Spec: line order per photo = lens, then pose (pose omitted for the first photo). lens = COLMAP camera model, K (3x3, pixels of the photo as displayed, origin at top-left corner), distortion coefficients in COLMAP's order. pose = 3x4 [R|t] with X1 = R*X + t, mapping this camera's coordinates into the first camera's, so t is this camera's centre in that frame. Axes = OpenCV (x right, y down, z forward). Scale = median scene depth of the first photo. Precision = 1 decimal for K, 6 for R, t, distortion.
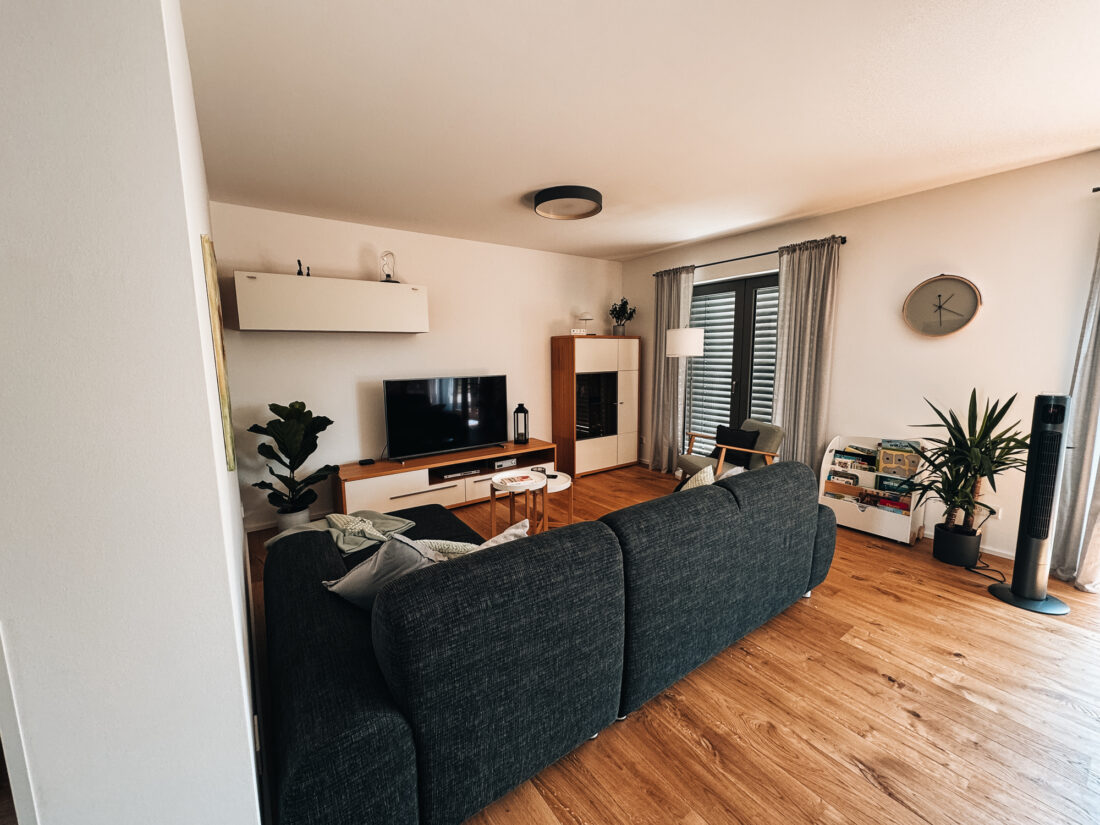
lens RADIAL K [[440.4, 0, 557.3], [0, 440.4, 413.5], [0, 0, 1]] dist [-0.003846, -0.000465]
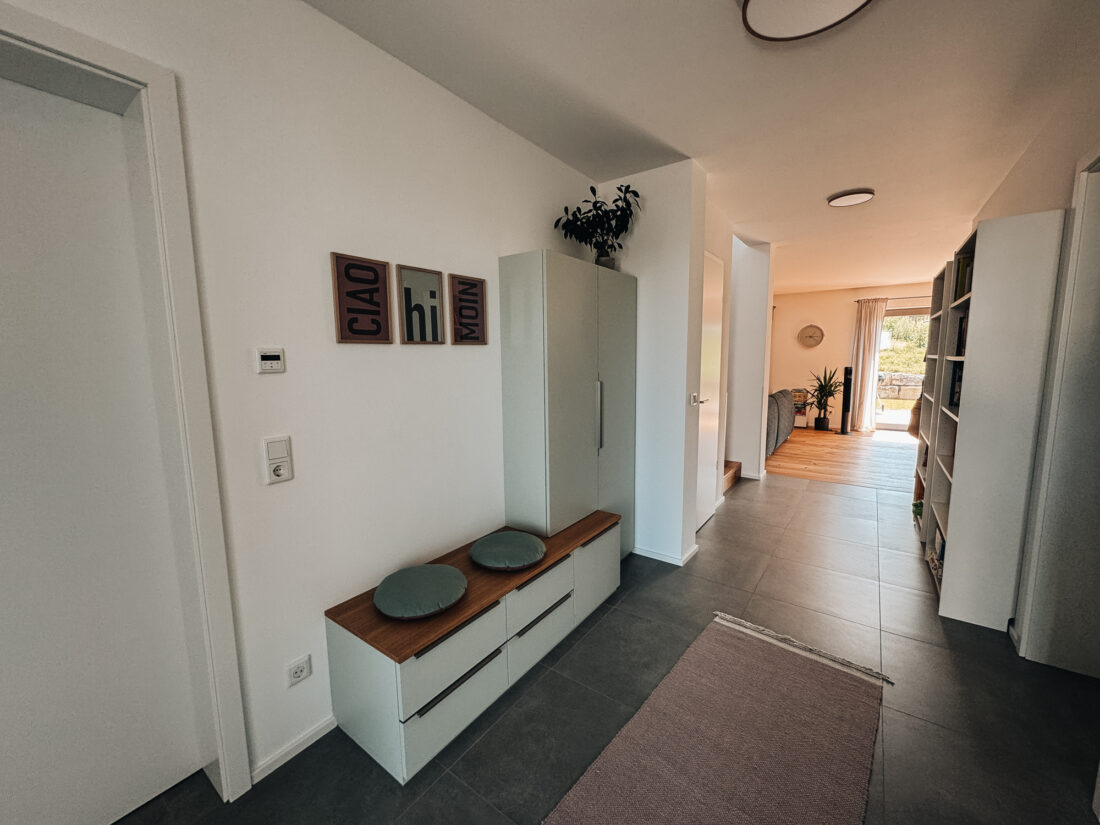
lens RADIAL K [[440.4, 0, 545.2], [0, 440.4, 411.0], [0, 0, 1]] dist [-0.003846, -0.000465]
pose [[0.960956, -0.035340, 0.274435, -1.524265], [0.041785, 0.998970, -0.017672, 0.198687], [-0.273528, 0.028449, 0.961443, -1.185645]]
